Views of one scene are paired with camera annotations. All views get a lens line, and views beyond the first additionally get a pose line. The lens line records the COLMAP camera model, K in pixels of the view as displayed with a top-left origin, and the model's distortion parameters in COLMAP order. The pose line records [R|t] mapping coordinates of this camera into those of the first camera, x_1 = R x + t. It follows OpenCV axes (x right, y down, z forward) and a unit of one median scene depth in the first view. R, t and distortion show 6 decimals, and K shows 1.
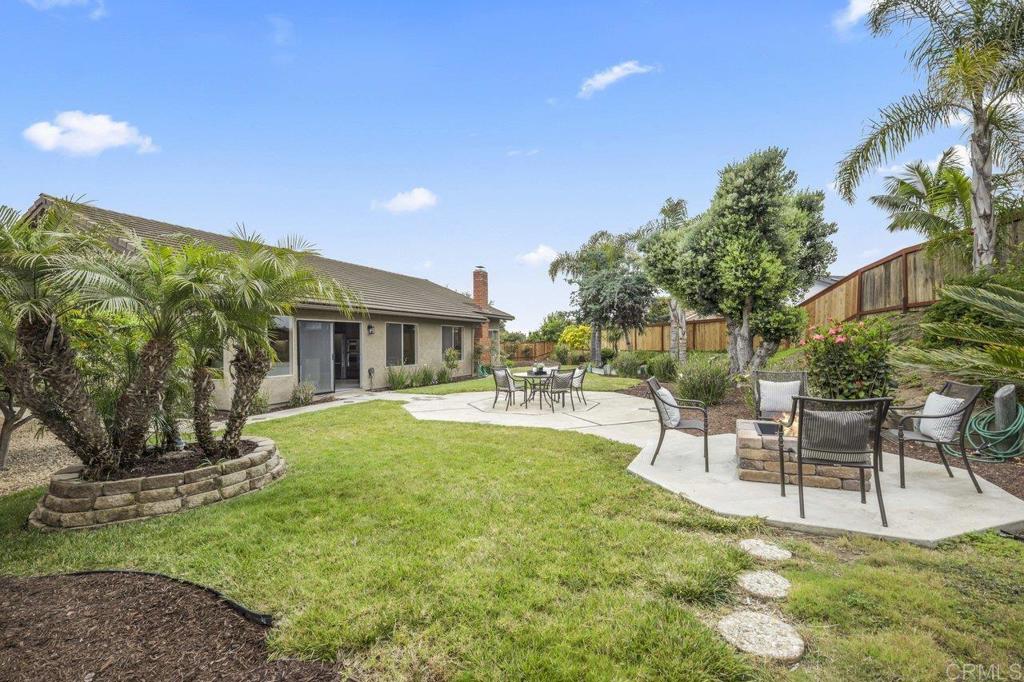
lens RADIAL K [[450.2, 0, 512.6], [0, 450.2, 343.7], [0, 0, 1]] dist [0.003954, -0.000123]
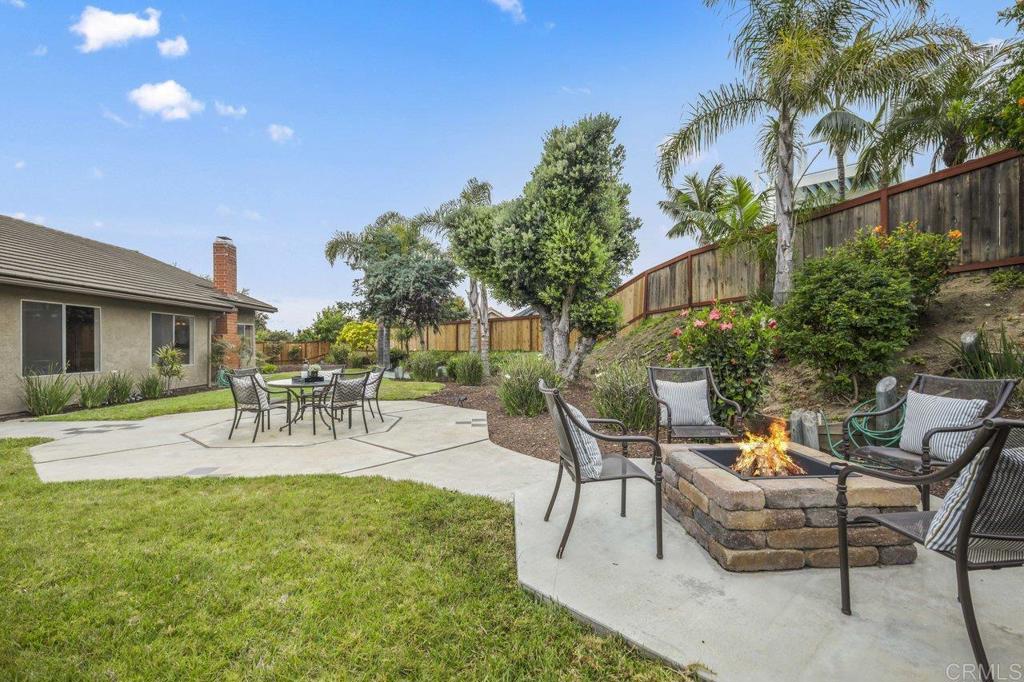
lens RADIAL K [[450.2, 0, 512.6], [0, 450.2, 343.7], [0, 0, 1]] dist [0.003954, -0.000123]
pose [[0.886980, 0.005904, 0.461769, 0.012856], [-0.002621, 0.999967, -0.007750, 0.014776], [-0.461799, 0.005664, 0.886966, 0.239753]]
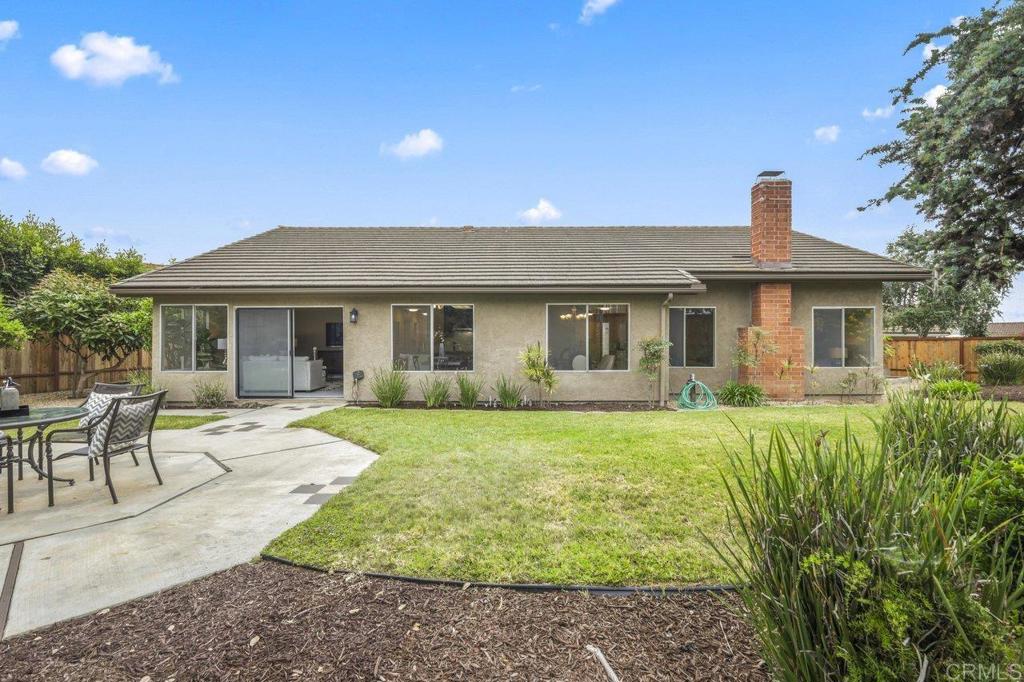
lens RADIAL K [[450.2, 0, 512.6], [0, 450.2, 343.7], [0, 0, 1]] dist [0.003954, -0.000123]
pose [[0.383646, 0.013105, -0.923387, 0.495694], [-0.004664, 0.999914, 0.012253, 0.002118], [0.923468, -0.000394, 0.383674, 1.103292]]
